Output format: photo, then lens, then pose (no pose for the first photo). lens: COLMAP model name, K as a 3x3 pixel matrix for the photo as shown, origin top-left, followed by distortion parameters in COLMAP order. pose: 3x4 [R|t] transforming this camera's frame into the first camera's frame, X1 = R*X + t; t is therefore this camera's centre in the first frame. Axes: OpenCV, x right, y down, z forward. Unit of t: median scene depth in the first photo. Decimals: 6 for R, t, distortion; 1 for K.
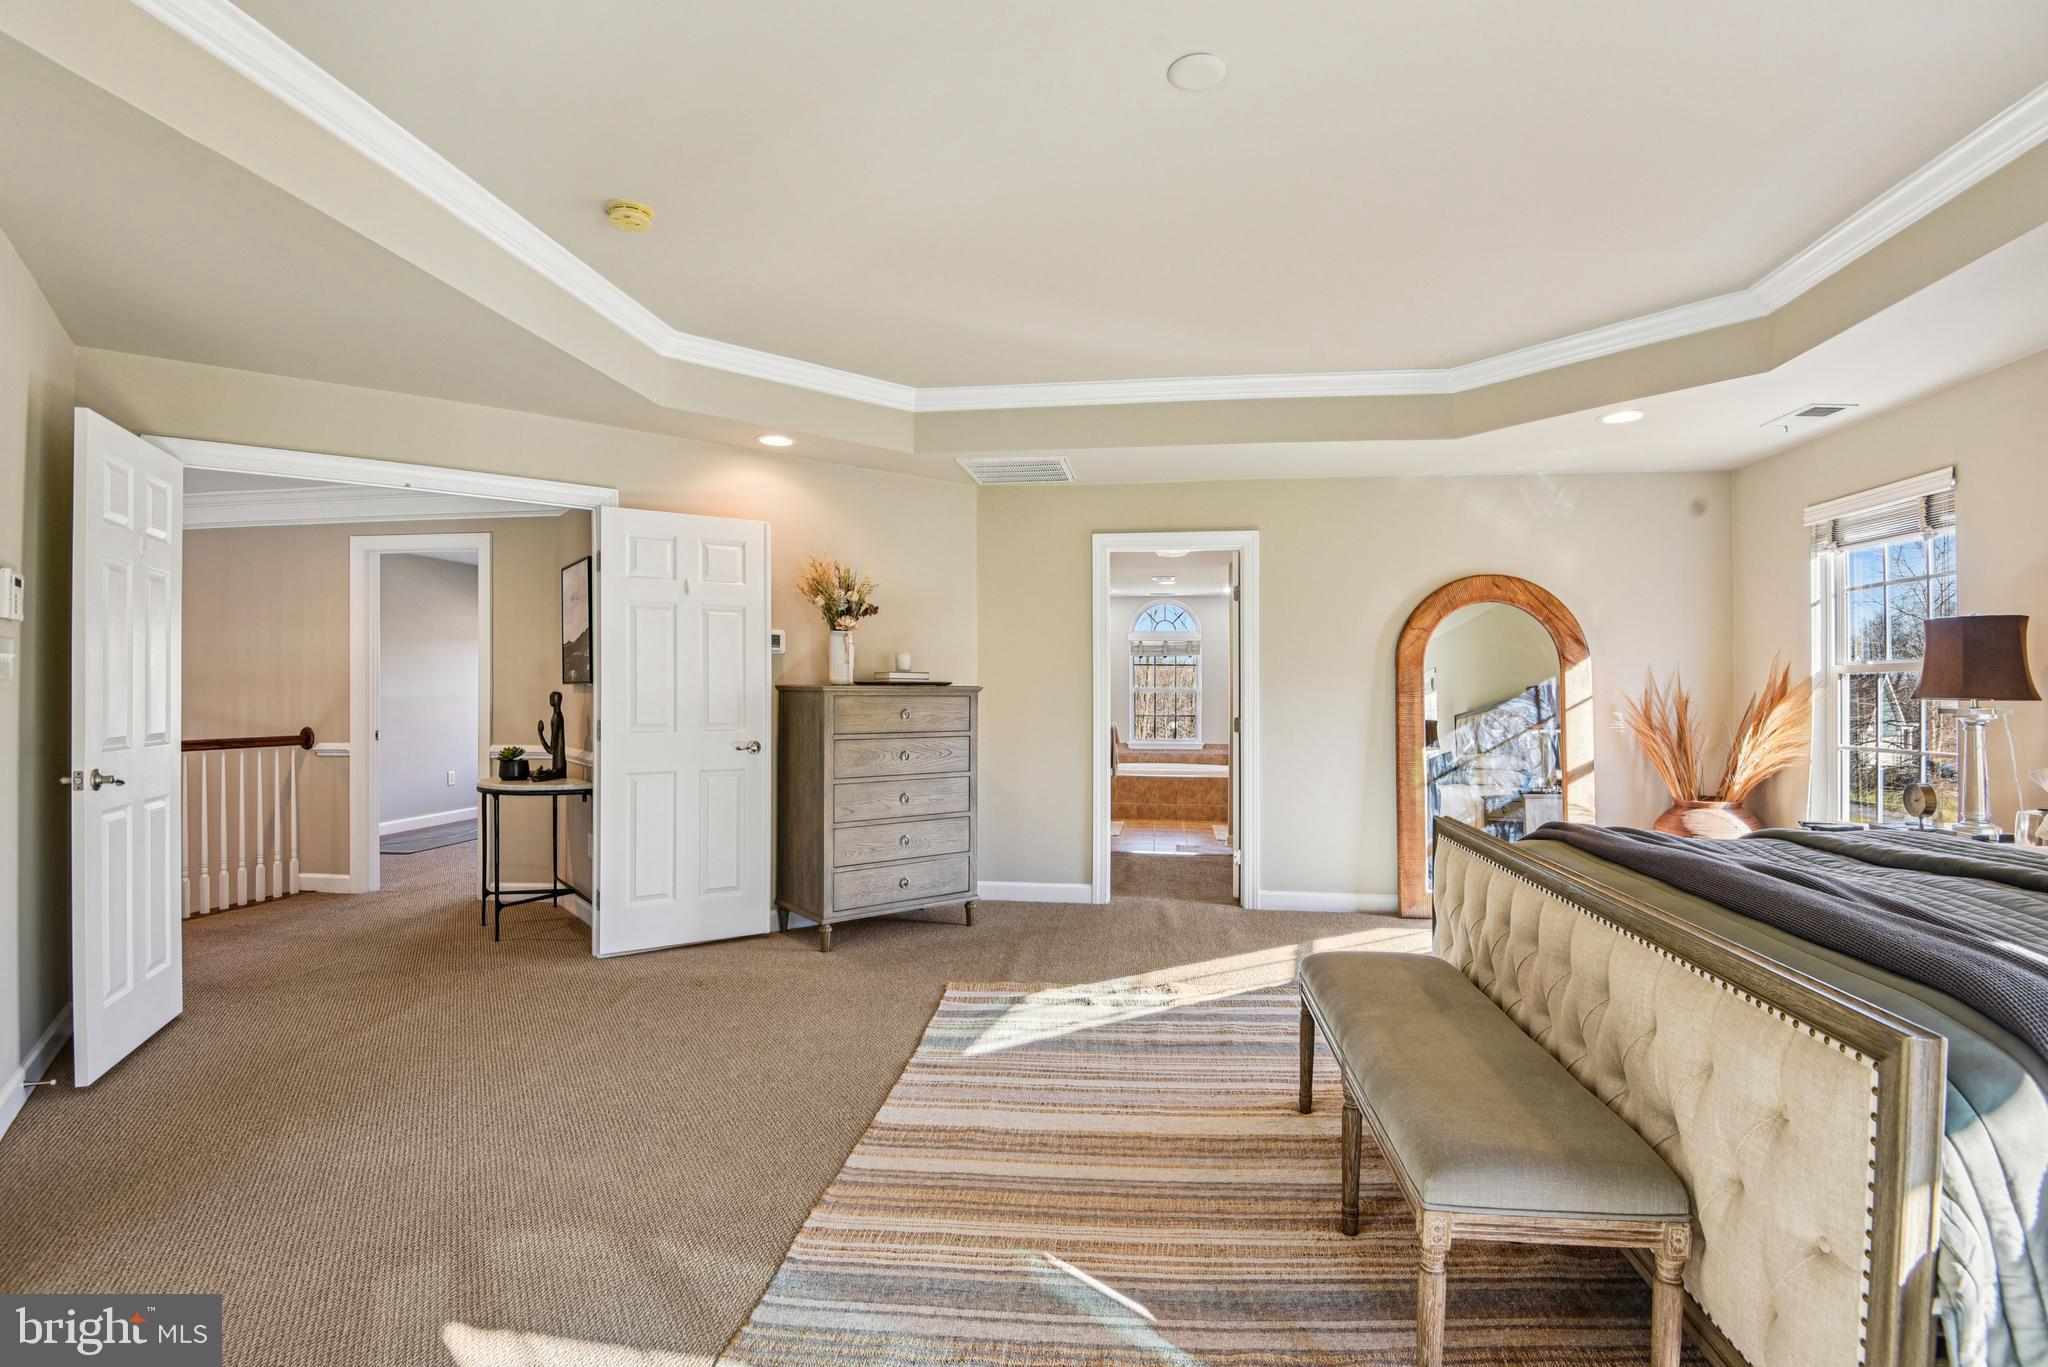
lens RADIAL K [[963.2, 0, 1029.4], [0, 963.2, 683.5], [0, 0, 1]] dist [-0.051449, -0.000980]
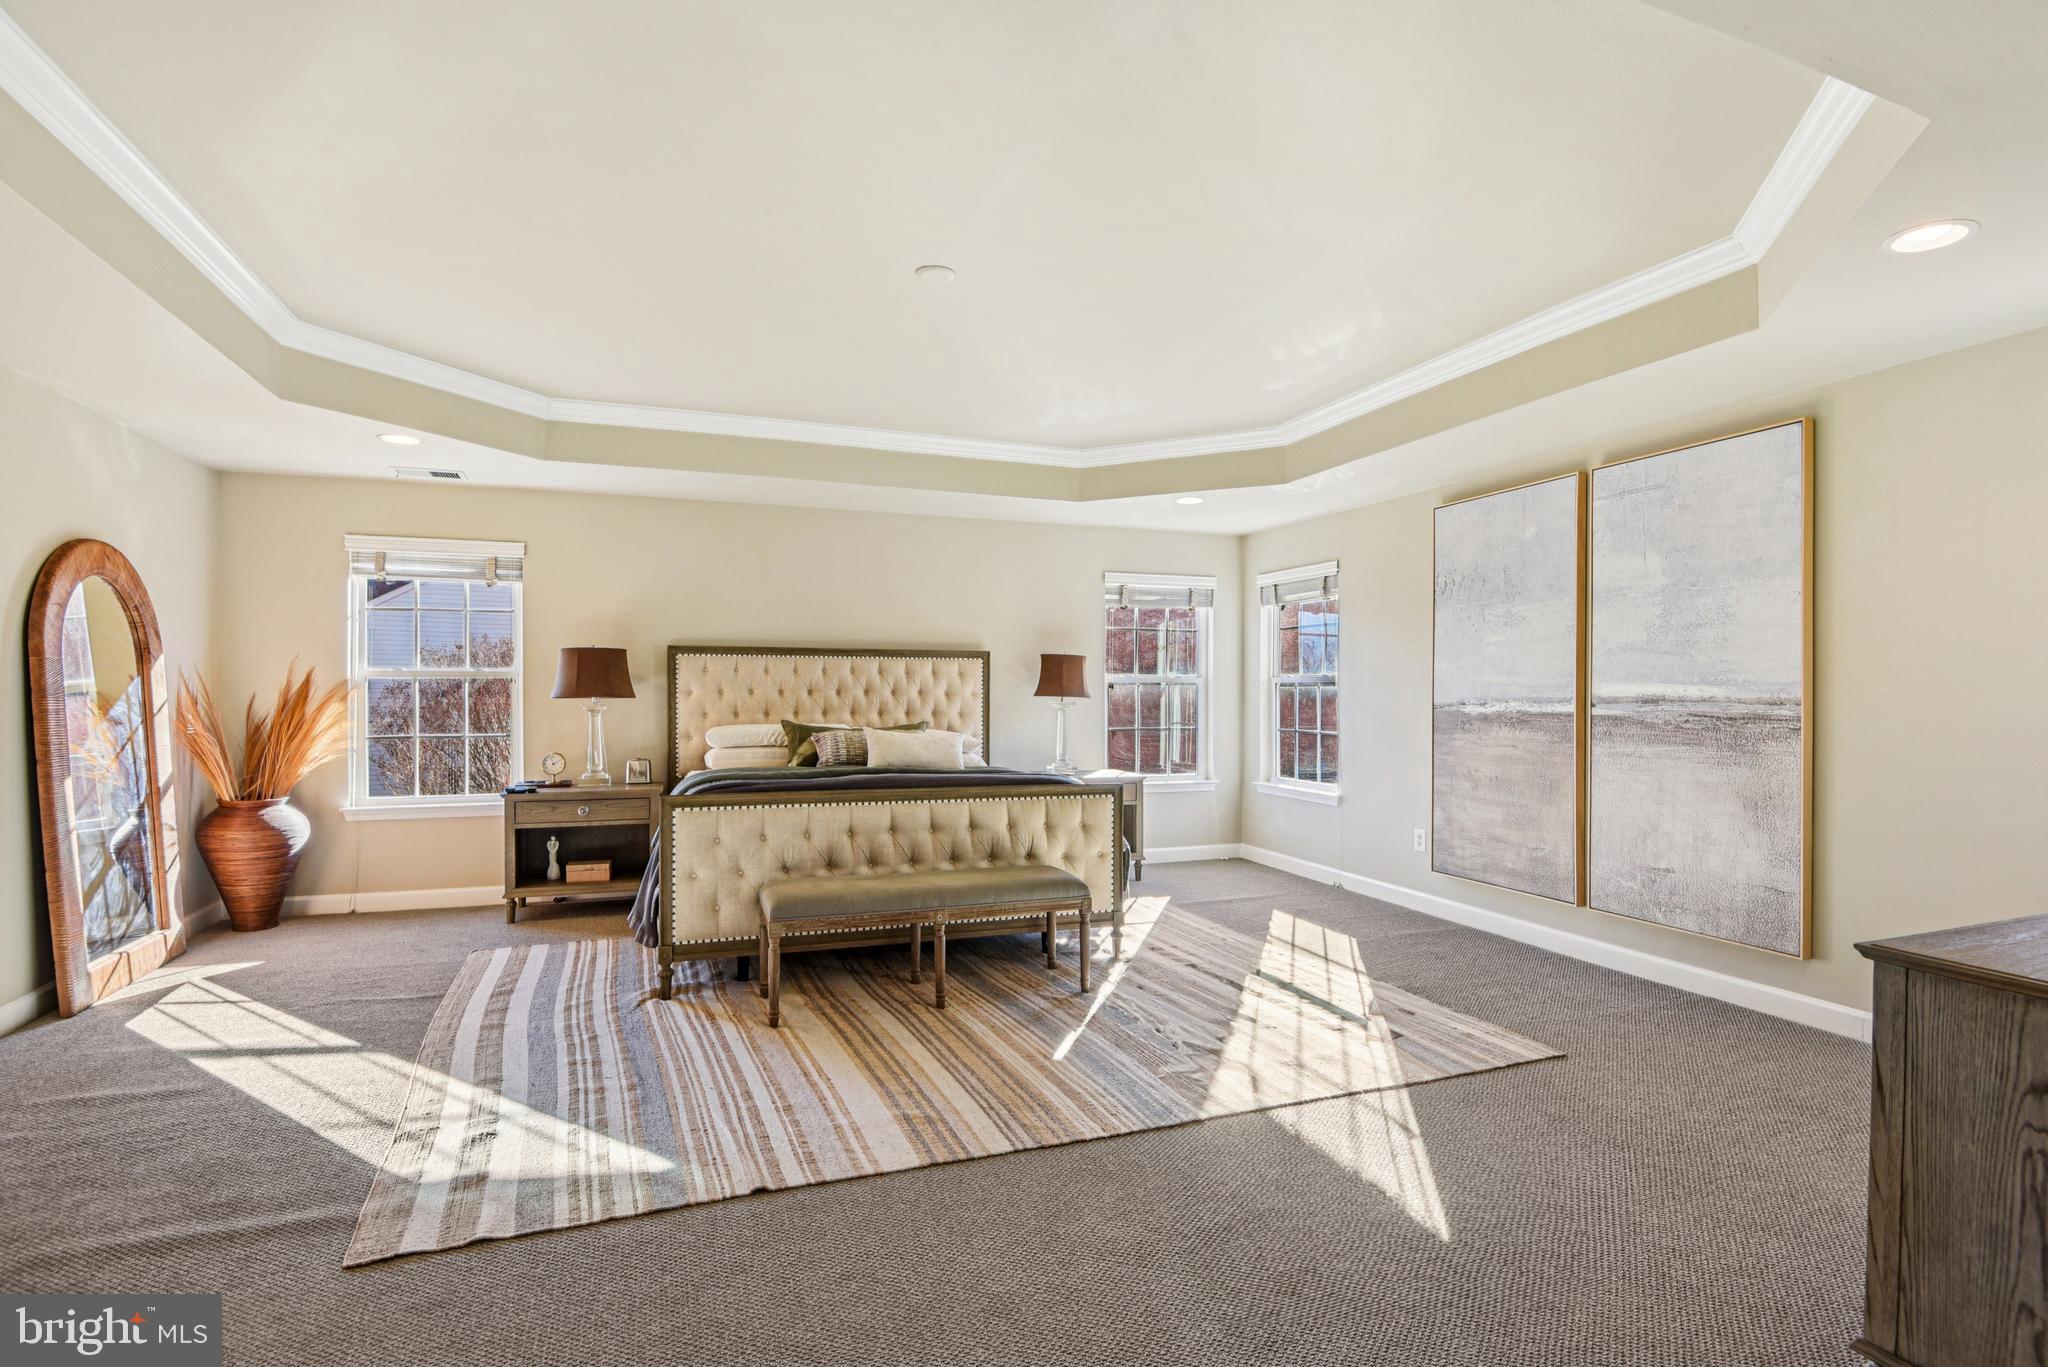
lens RADIAL K [[963.2, 0, 1029.4], [0, 963.2, 683.5], [0, 0, 1]] dist [-0.051449, -0.000980]
pose [[-0.472983, 0.005259, 0.881056, -0.688984], [-0.005674, 0.999943, -0.009014, 0.002310], [-0.881053, -0.009262, -0.472927, 0.907272]]
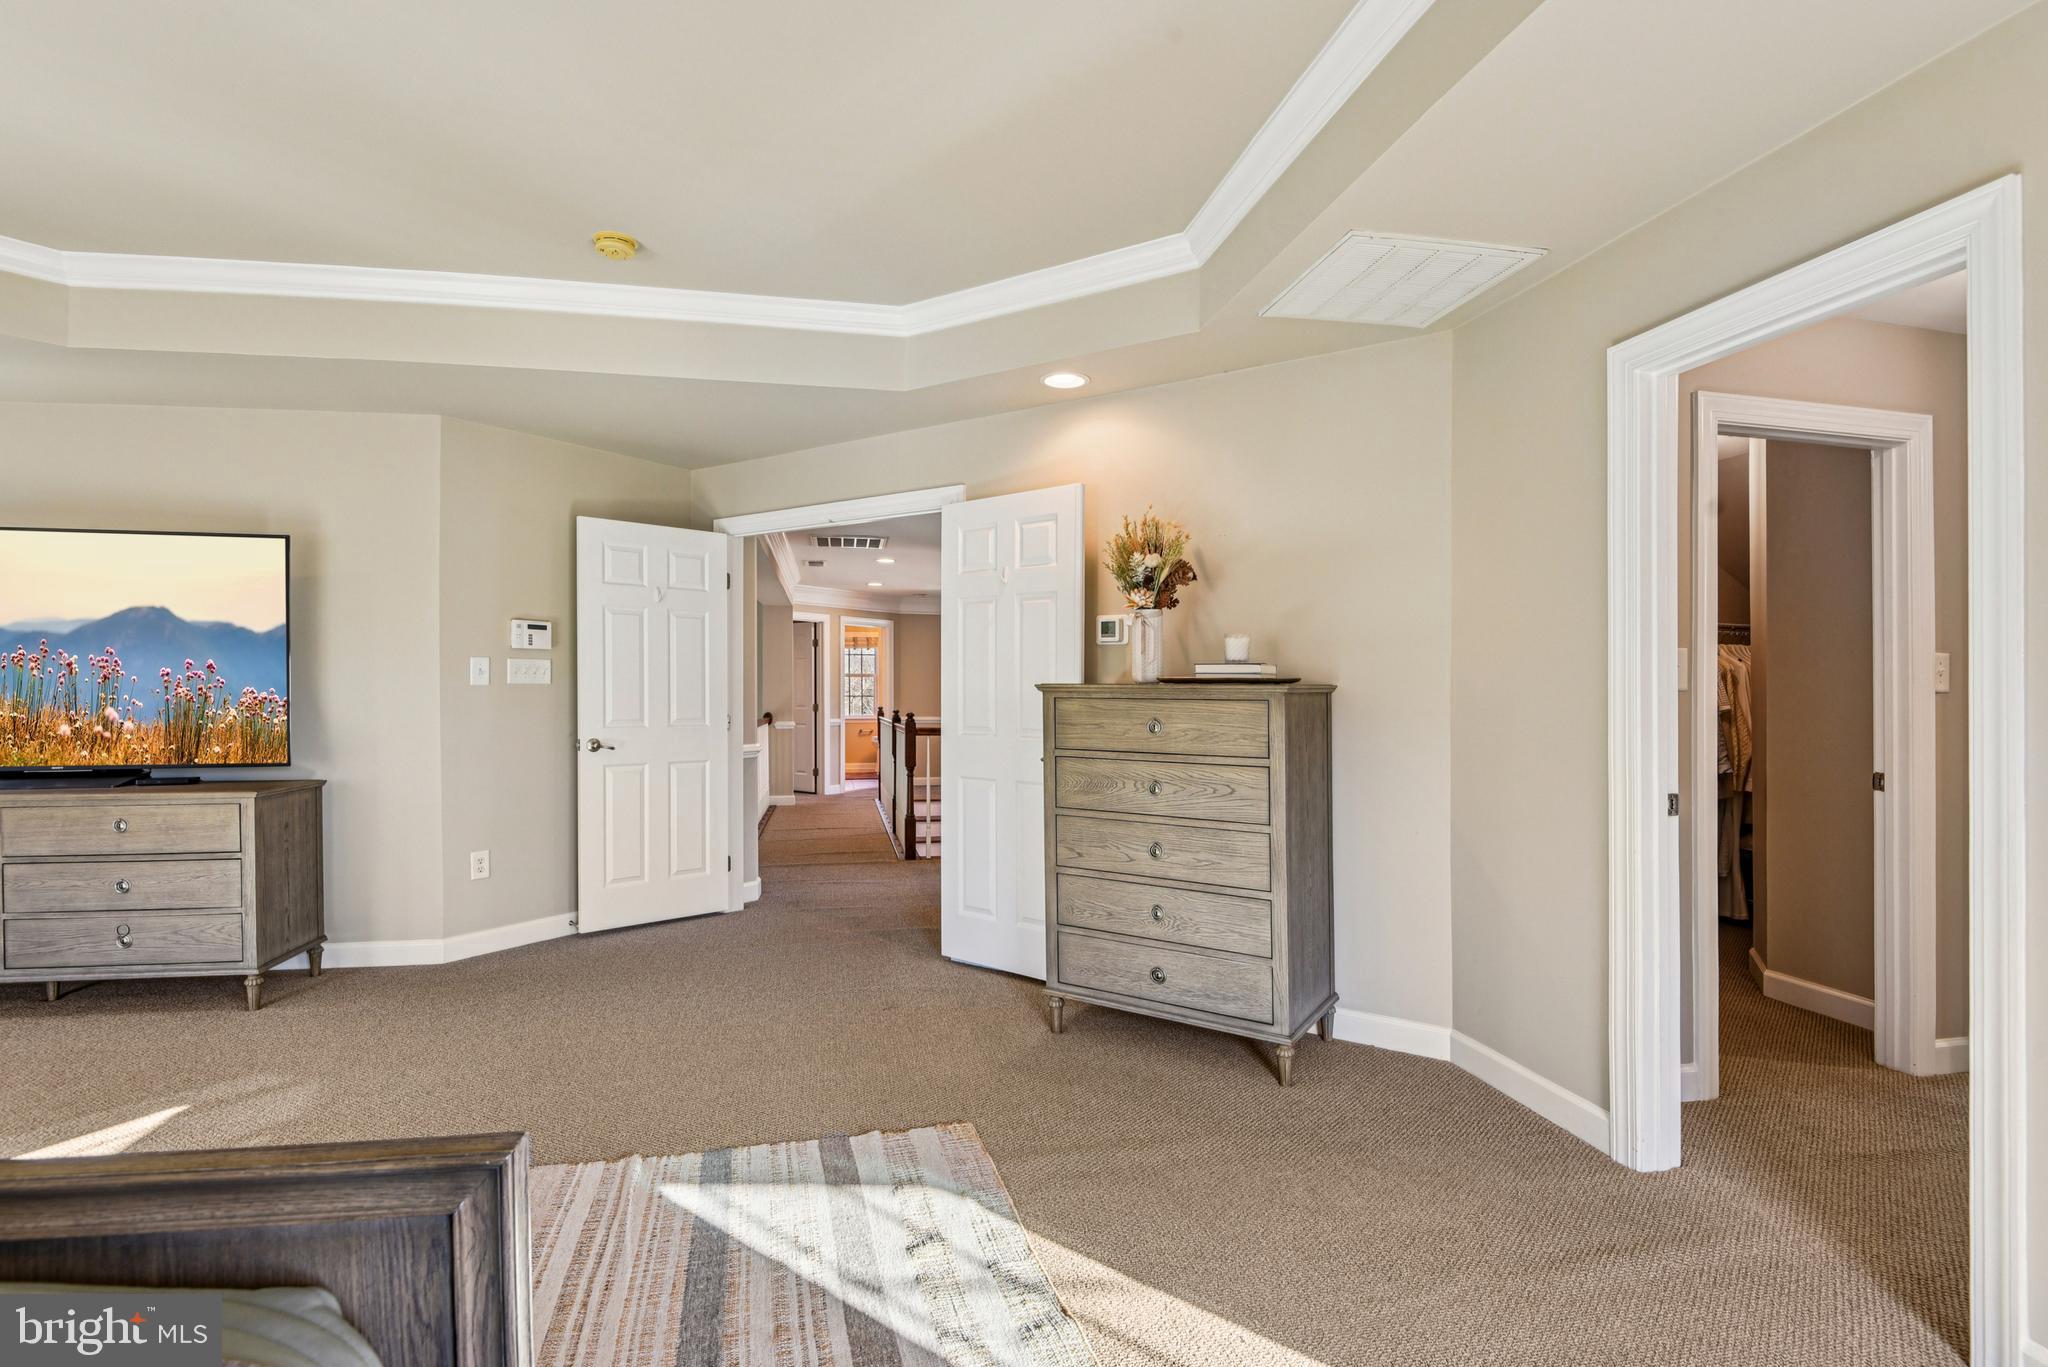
lens RADIAL K [[954.2, 0, 1021.3], [0, 954.2, 703.0], [0, 0, 1]] dist [-0.007981, -0.018957]
pose [[0.316901, 0.010939, -0.948396, 0.559351], [0.002765, 0.999919, 0.012457, 0.008313], [0.948455, -0.006570, 0.316845, 0.820640]]
